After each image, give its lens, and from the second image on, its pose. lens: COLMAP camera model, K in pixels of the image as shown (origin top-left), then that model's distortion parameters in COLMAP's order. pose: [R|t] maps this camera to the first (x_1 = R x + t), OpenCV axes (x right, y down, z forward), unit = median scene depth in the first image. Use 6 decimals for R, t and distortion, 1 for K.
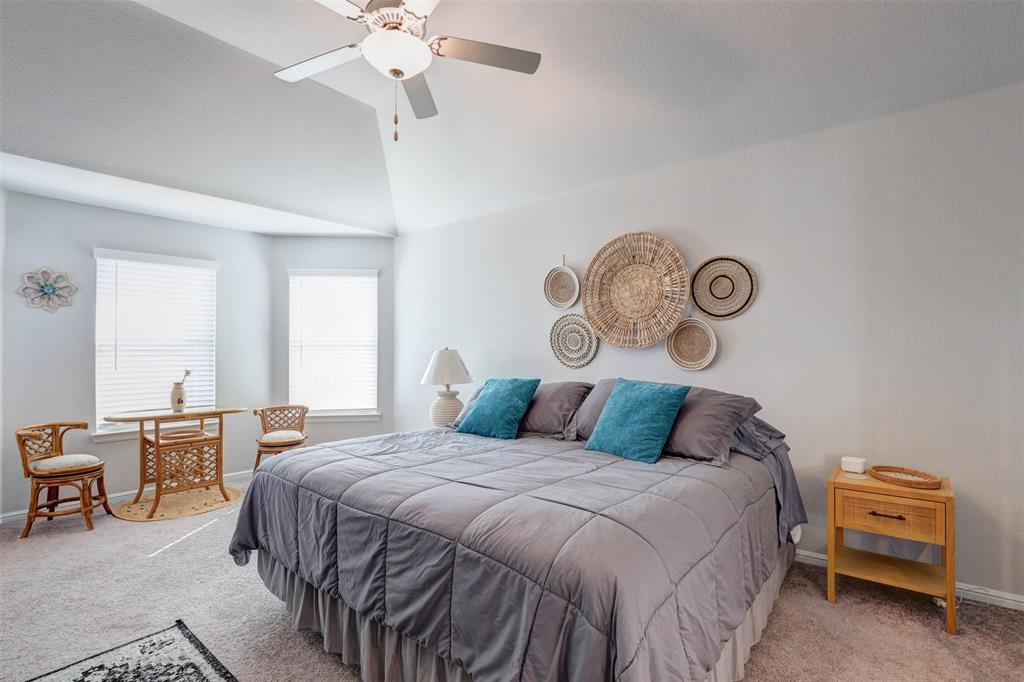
lens RADIAL K [[489.1, 0, 509.7], [0, 489.1, 347.1], [0, 0, 1]] dist [-0.026610, 0.000930]
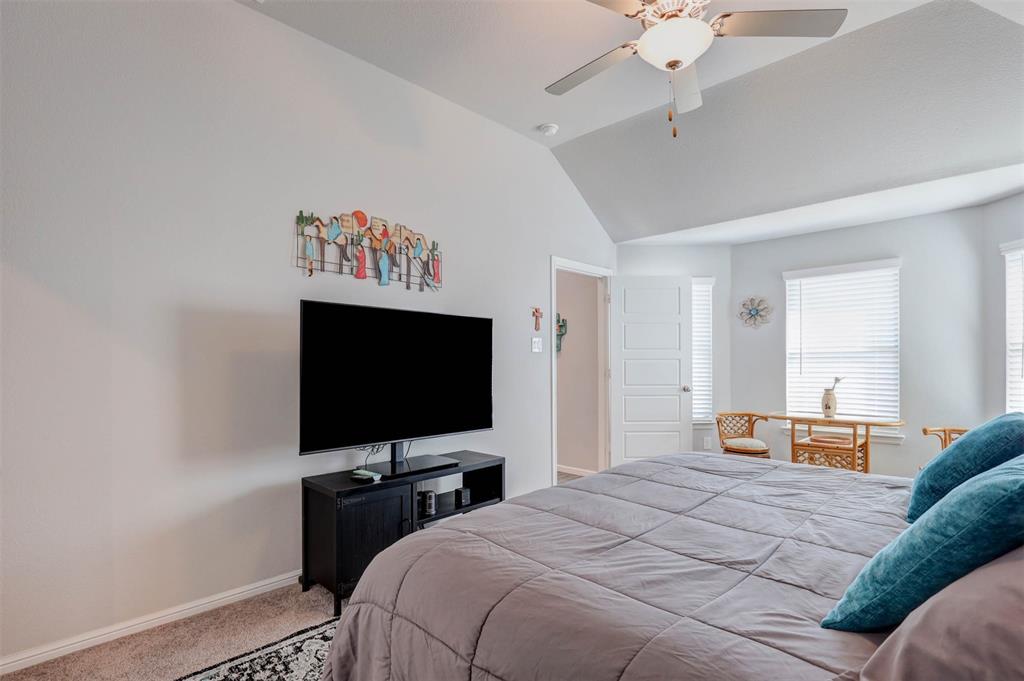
lens RADIAL K [[489.1, 0, 510.2], [0, 489.1, 345.9], [0, 0, 1]] dist [-0.026610, 0.000930]
pose [[-0.092513, -0.026452, -0.995360, 0.408556], [0.014627, 0.999503, -0.027921, 0.001116], [0.995604, -0.017142, -0.092080, 0.423339]]
